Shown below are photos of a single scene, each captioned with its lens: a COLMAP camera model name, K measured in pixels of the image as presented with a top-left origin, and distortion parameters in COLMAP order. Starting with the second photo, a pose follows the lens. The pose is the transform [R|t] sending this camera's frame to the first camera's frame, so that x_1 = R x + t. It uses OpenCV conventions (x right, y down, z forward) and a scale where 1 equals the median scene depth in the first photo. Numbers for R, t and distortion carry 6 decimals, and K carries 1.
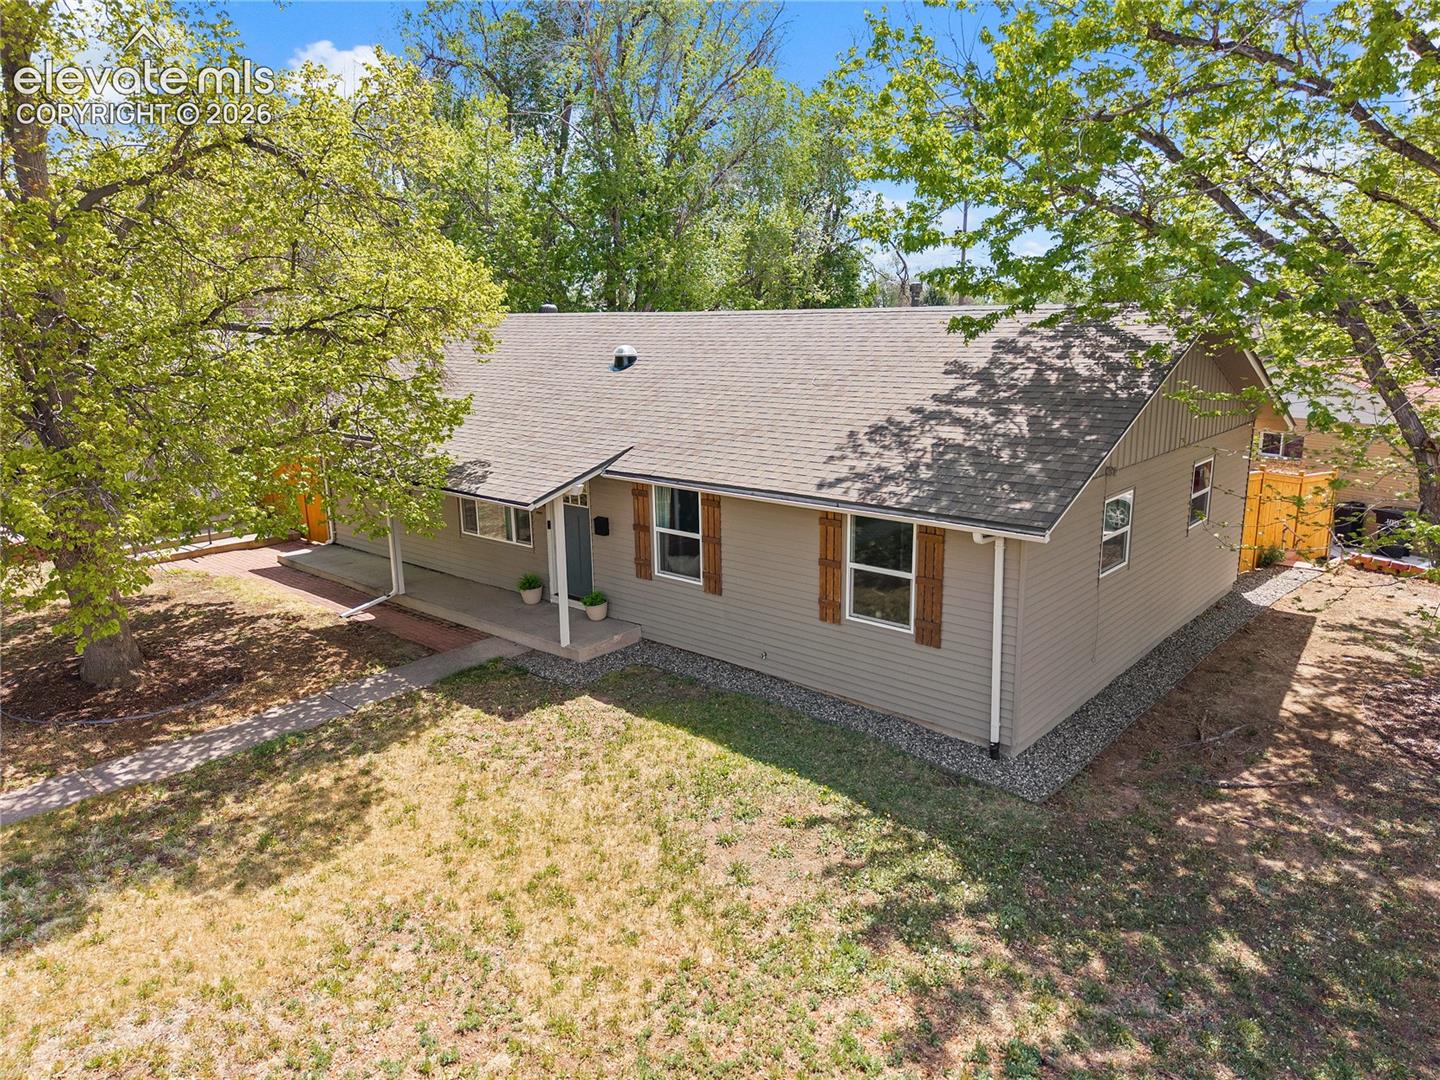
lens RADIAL K [[1023.1, 0, 669.9], [0, 1023.1, 539.4], [0, 0, 1]] dist [0.025365, -0.000730]
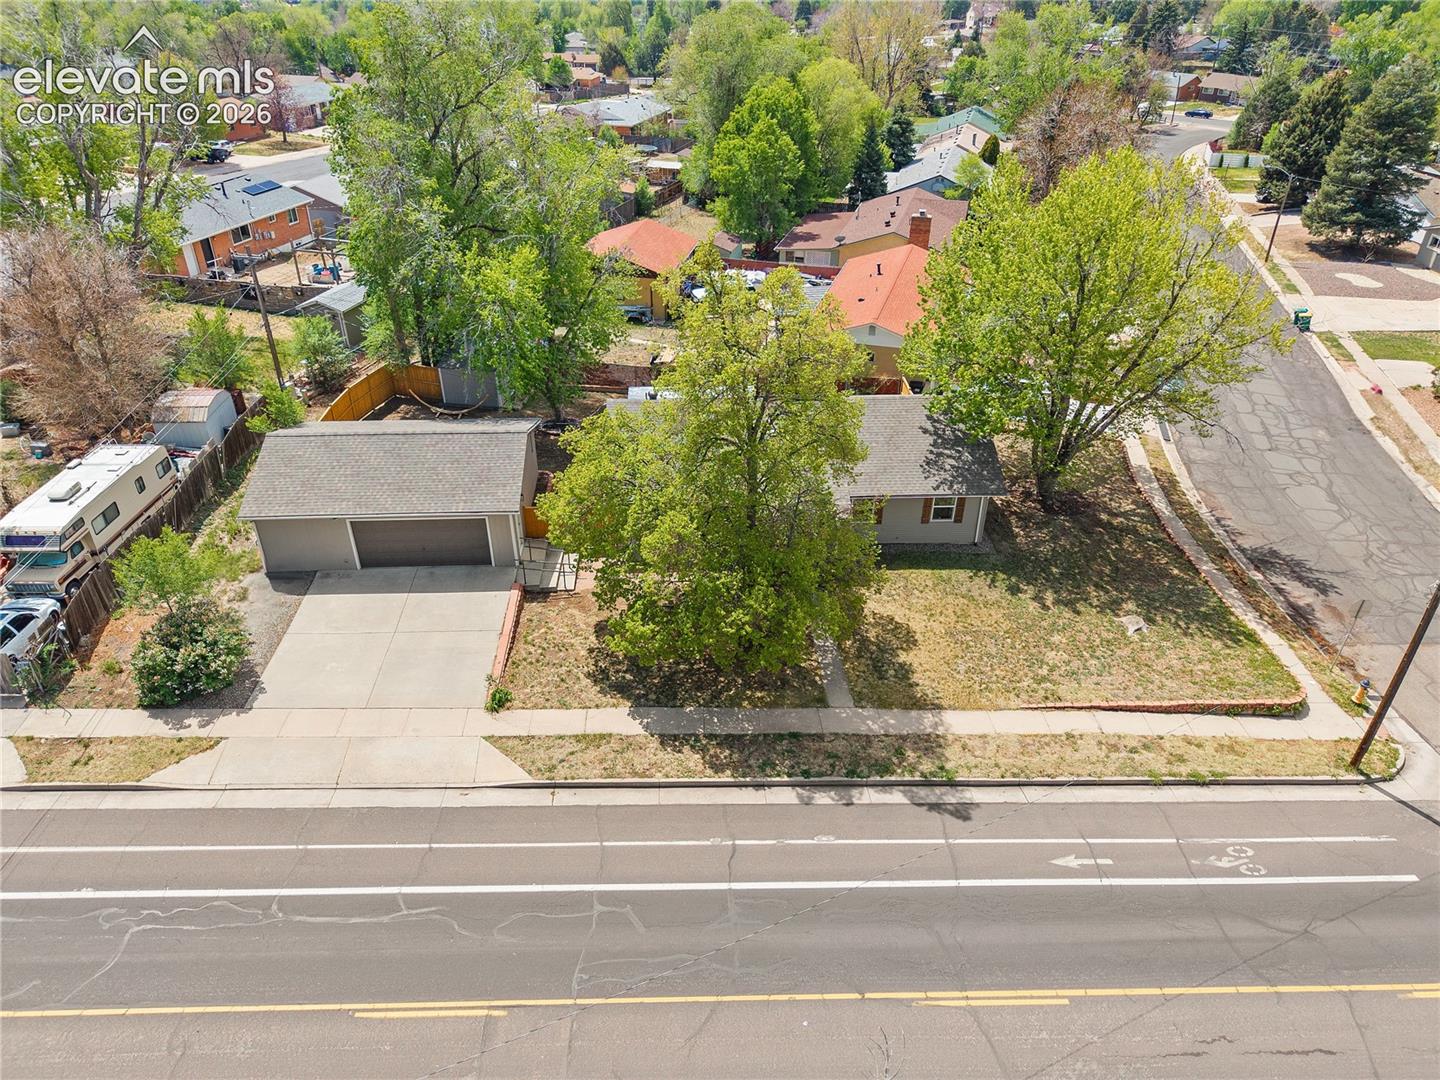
lens RADIAL K [[962.7, 0, 714.0], [0, 962.7, 540.7], [0, 0, 1]] dist [0.021778, -0.024301]
pose [[0.694949, -0.345849, 0.630425, -2.588579], [0.143234, 0.925747, 0.349967, -1.190084], [-0.704649, -0.152910, 0.692884, -0.805539]]
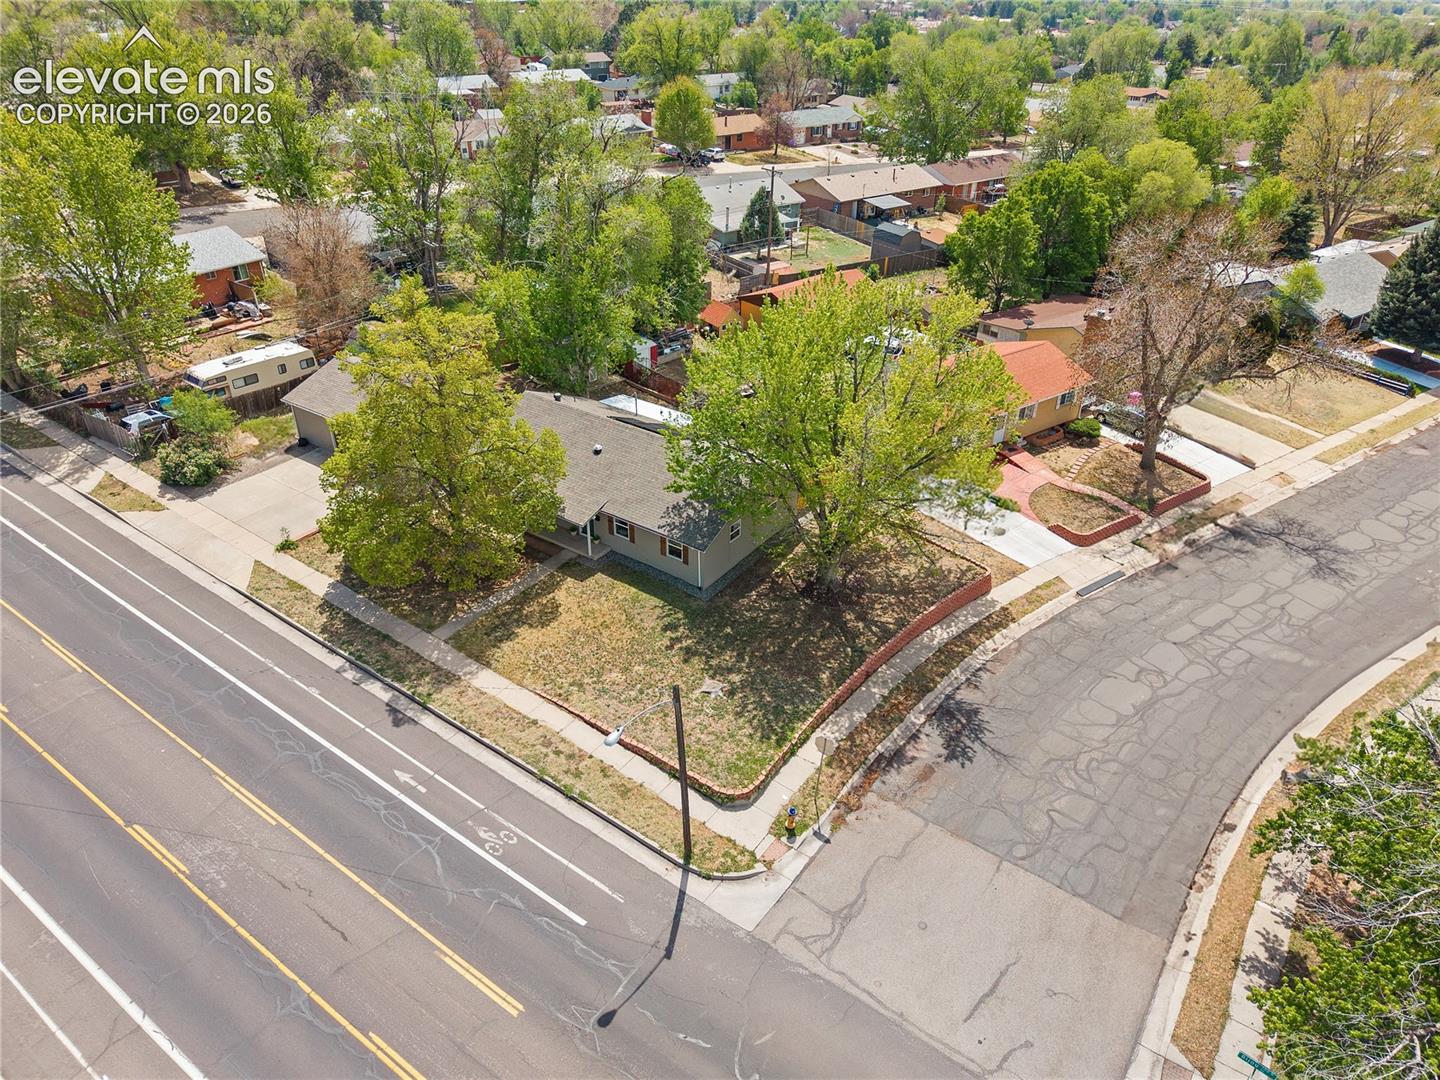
lens RADIAL K [[962.7, 0, 714.0], [0, 962.7, 540.7], [0, 0, 1]] dist [0.021778, -0.024301]
pose [[0.989713, -0.036479, 0.138340, -0.177313], [-0.007100, 0.953235, 0.302148, -1.216860], [-0.142893, -0.300022, 0.943169, -2.801653]]
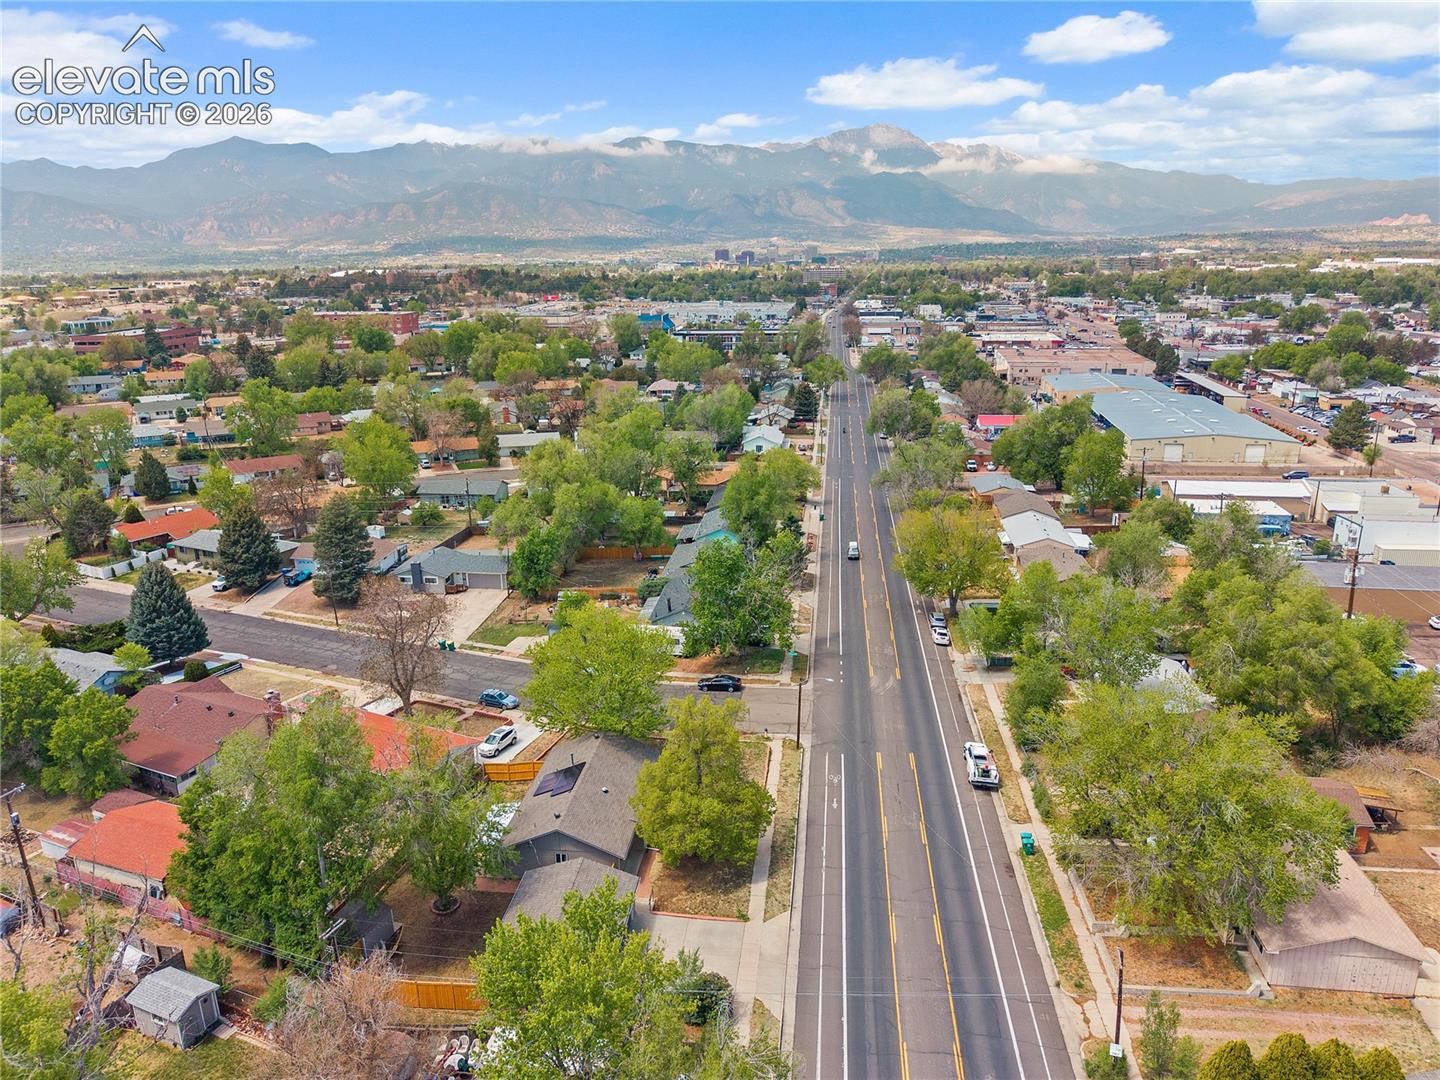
lens RADIAL K [[1007.0, 0, 707.1], [0, 1007.0, 533.5], [0, 0, 1]] dist [0.040746, -0.052308]
pose [[-0.584315, -0.186715, 0.789755, -5.878624], [0.232074, 0.894085, 0.383085, -4.529764], [-0.777636, 0.407124, -0.479096, 3.682501]]
